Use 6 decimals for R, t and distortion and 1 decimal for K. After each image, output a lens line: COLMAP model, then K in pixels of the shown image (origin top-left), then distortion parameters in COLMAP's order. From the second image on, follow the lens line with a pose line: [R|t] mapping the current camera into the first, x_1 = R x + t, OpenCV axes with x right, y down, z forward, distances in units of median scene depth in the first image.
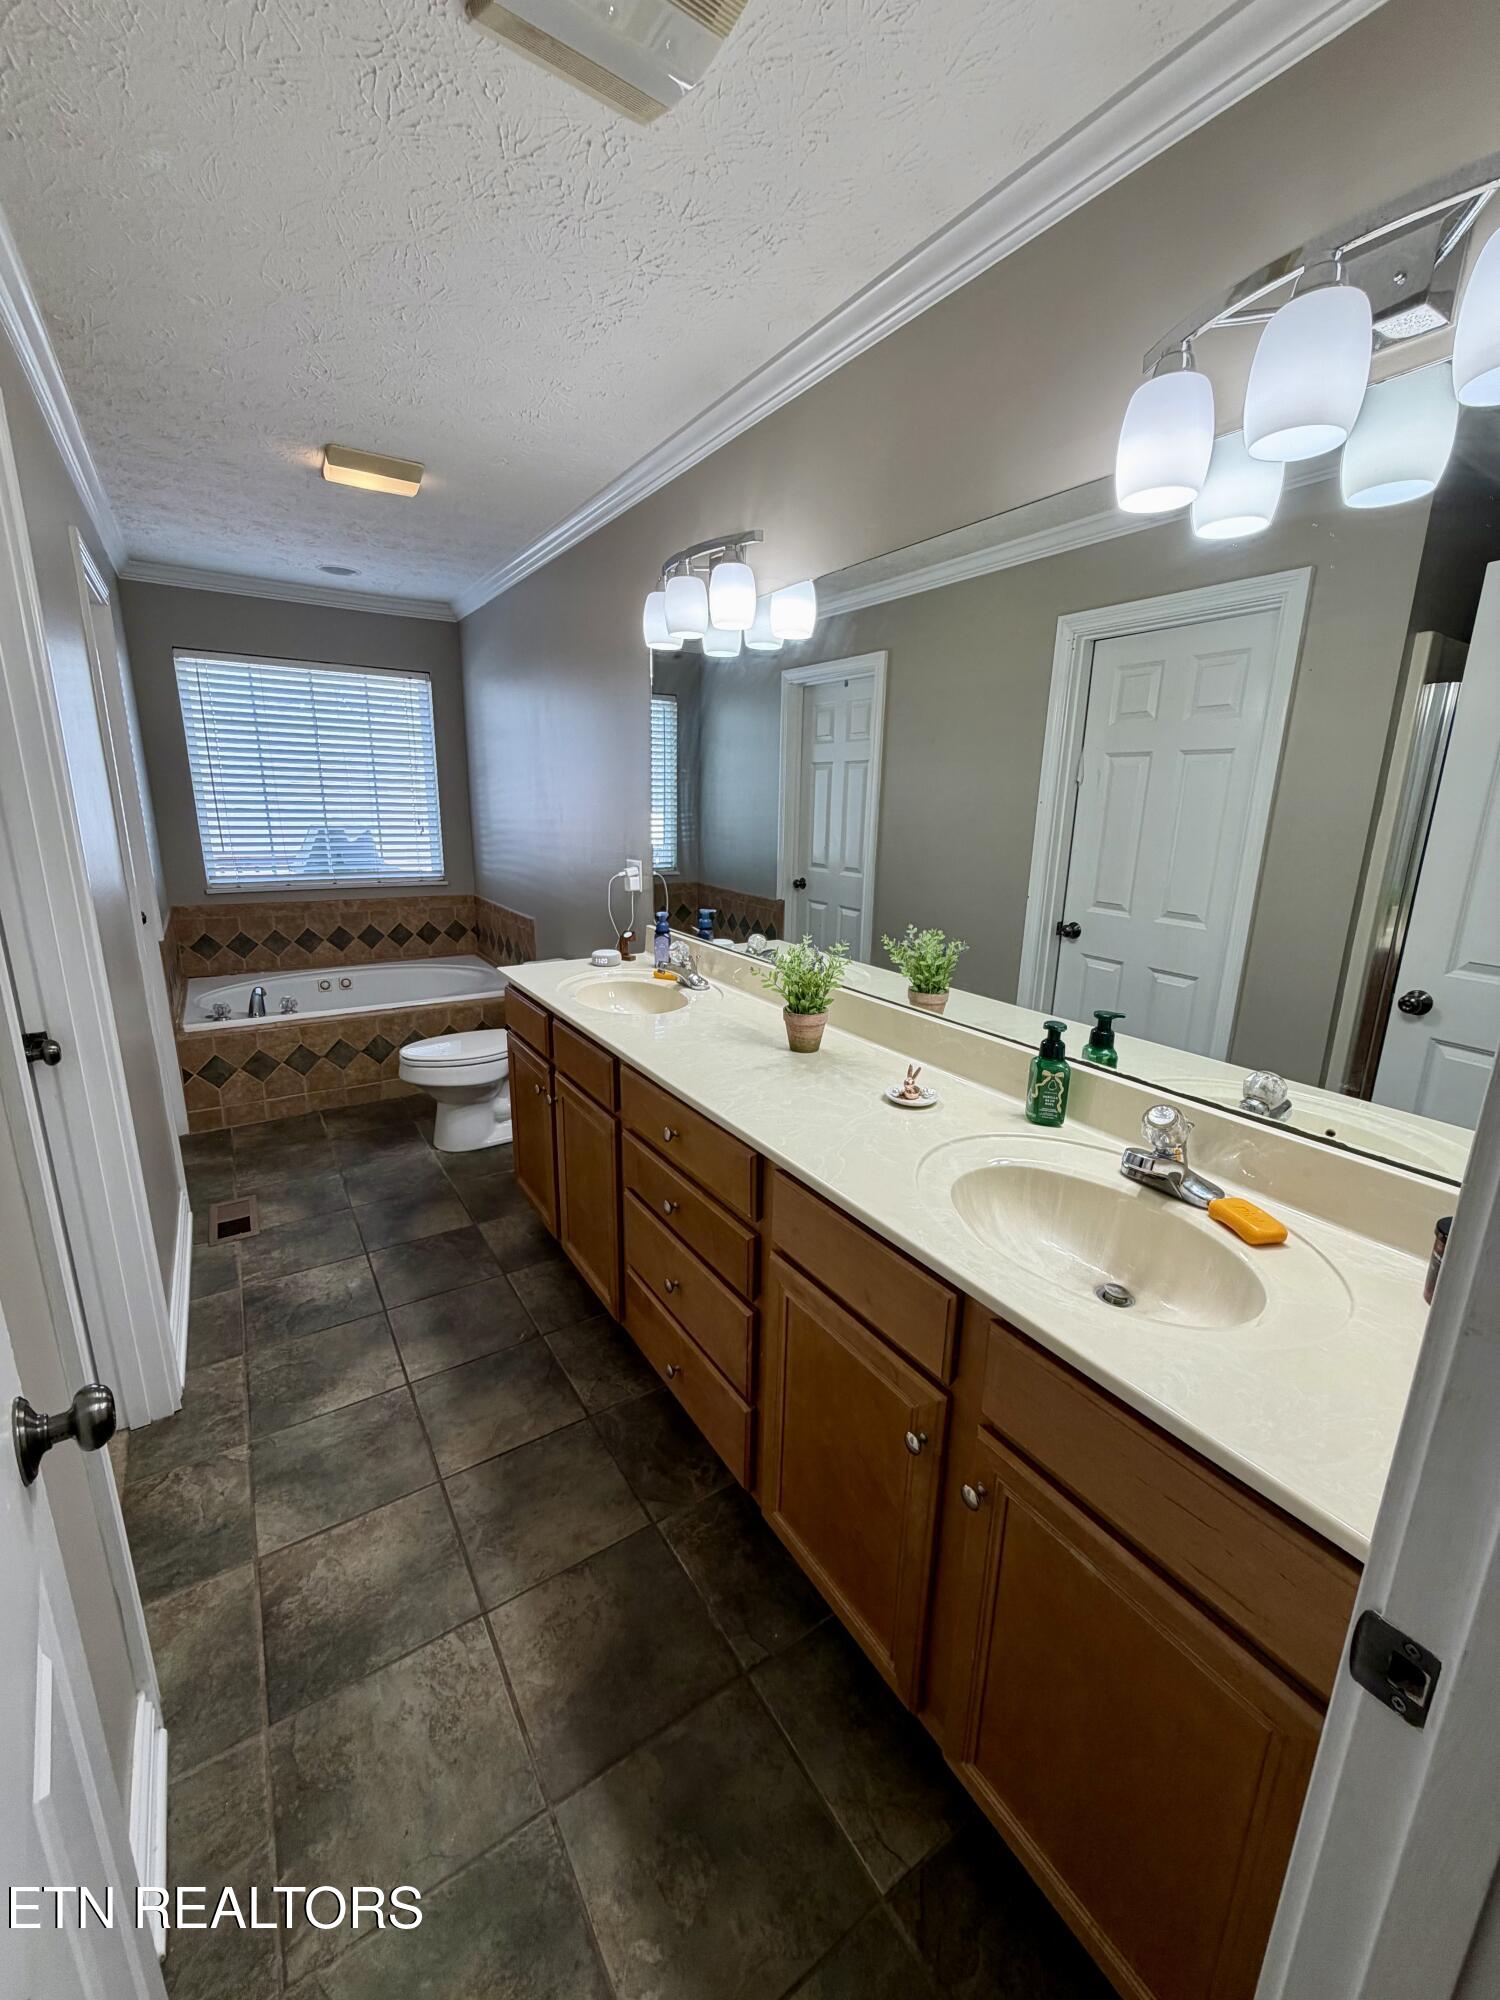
lens RADIAL K [[796.5, 0, 755.0], [0, 796.5, 1000.0], [0, 0, 1]] dist [0.000309, -0.000138]
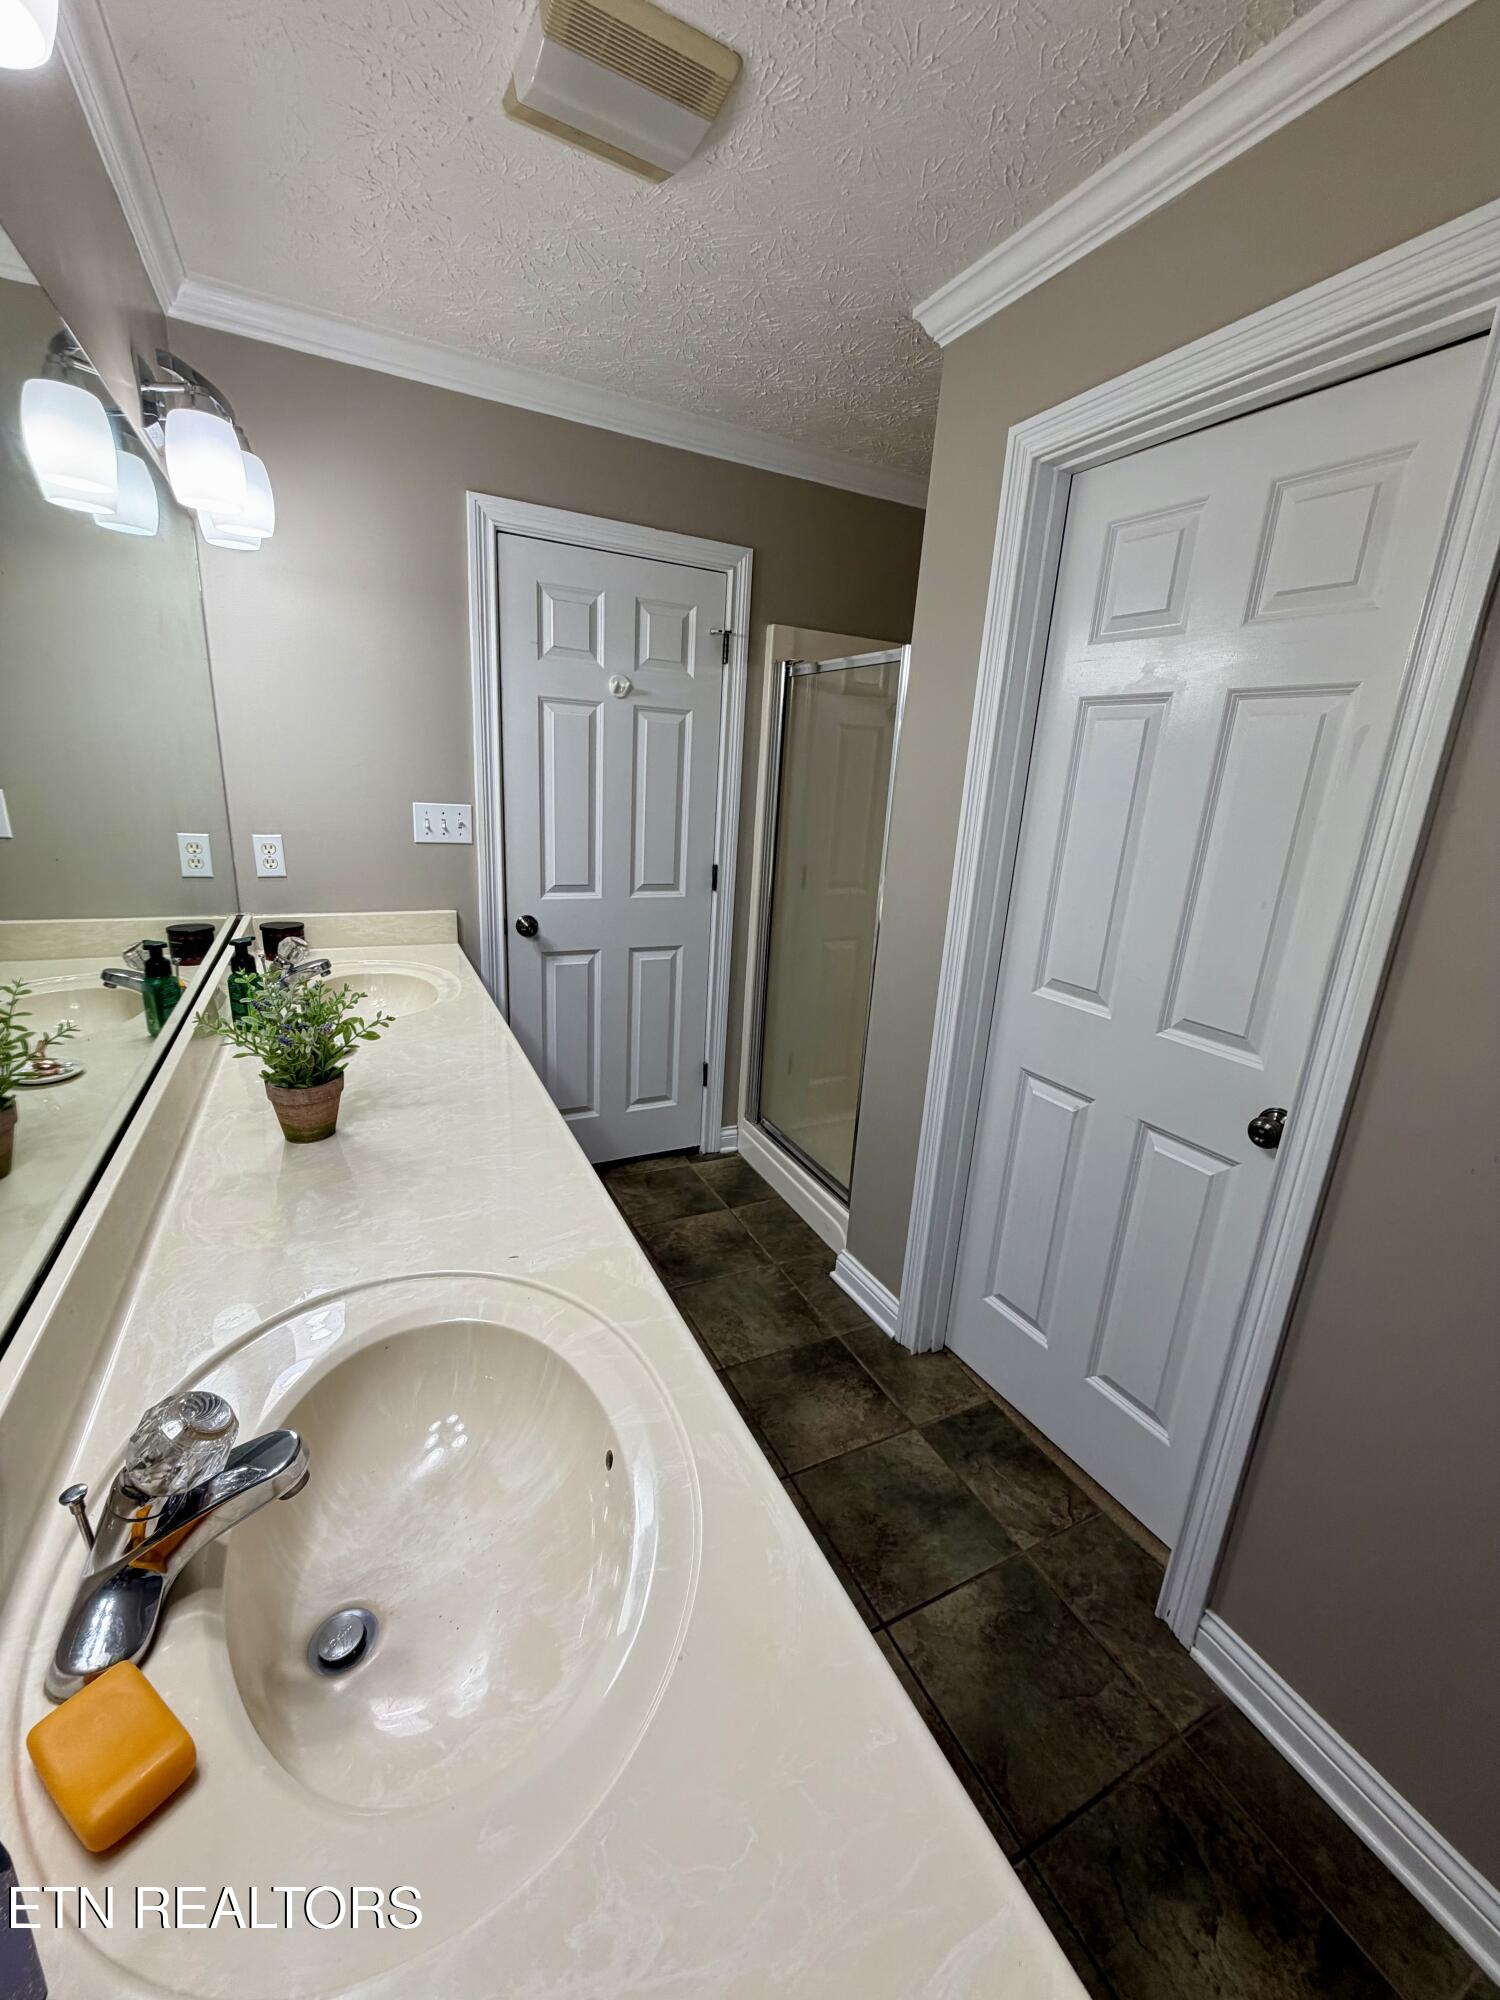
lens RADIAL K [[796.5, 0, 759.4], [0, 796.5, 995.5], [0, 0, 1]] dist [0.000309, -0.000138]
pose [[-0.991952, -0.095464, 0.083177, -0.391133], [-0.040711, 0.862505, 0.504409, -0.431763], [-0.119893, 0.496963, -0.859450, 1.598391]]
